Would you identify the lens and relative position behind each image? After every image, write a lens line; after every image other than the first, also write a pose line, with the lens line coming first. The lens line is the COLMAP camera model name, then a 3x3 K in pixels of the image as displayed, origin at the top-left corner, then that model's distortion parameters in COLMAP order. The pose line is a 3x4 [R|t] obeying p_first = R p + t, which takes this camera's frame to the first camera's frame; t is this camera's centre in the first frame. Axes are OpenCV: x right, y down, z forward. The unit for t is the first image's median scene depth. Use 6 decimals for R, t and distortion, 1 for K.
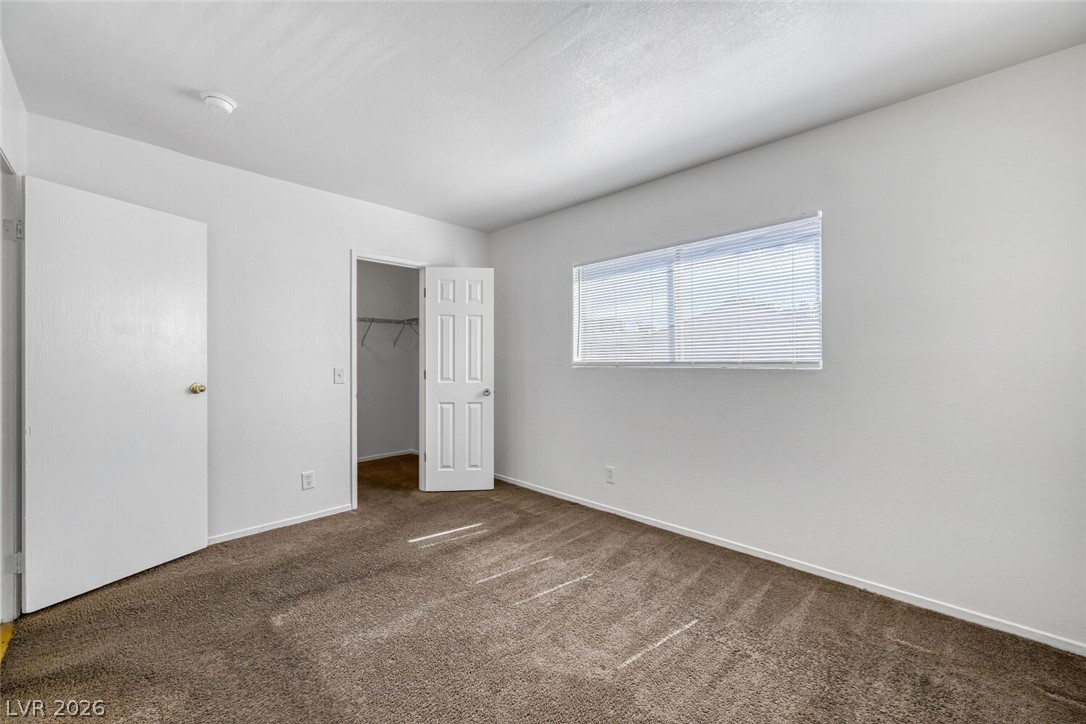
lens RADIAL K [[428.0, 0, 547.3], [0, 428.0, 358.5], [0, 0, 1]] dist [-0.000008, 0.000065]
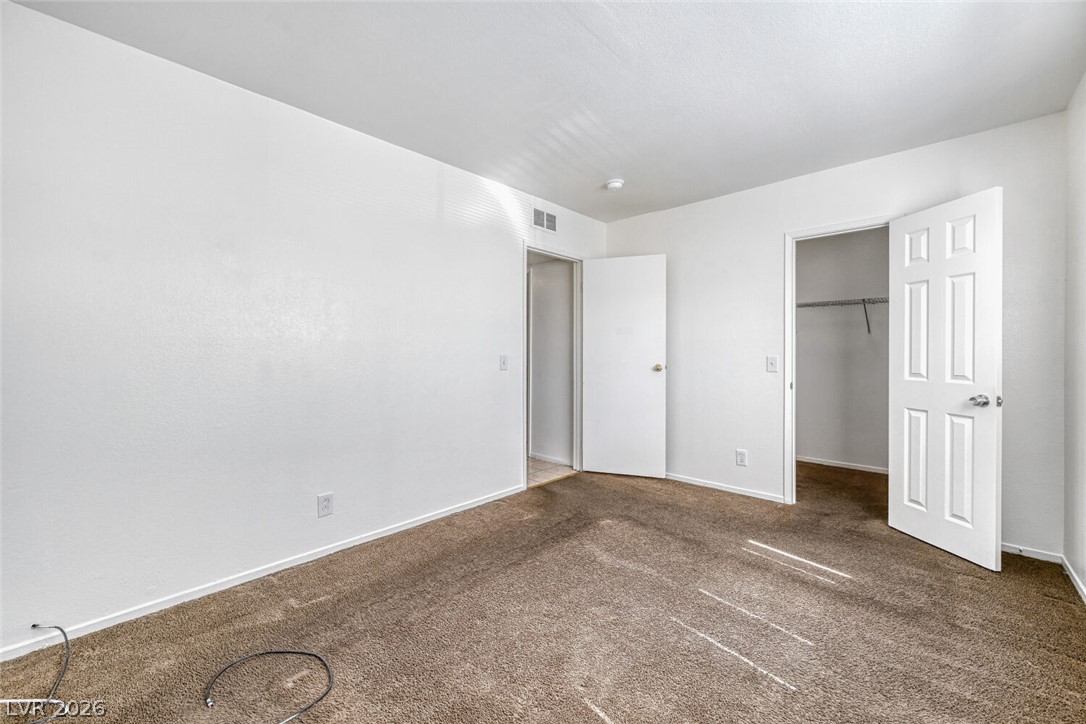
lens RADIAL K [[428.0, 0, 547.3], [0, 428.0, 358.5], [0, 0, 1]] dist [-0.000008, 0.000065]
pose [[0.025873, 0.011970, -0.999594, 0.508678], [-0.000383, 0.999928, 0.011965, 0.015410], [0.999665, 0.000073, 0.025876, 0.454879]]
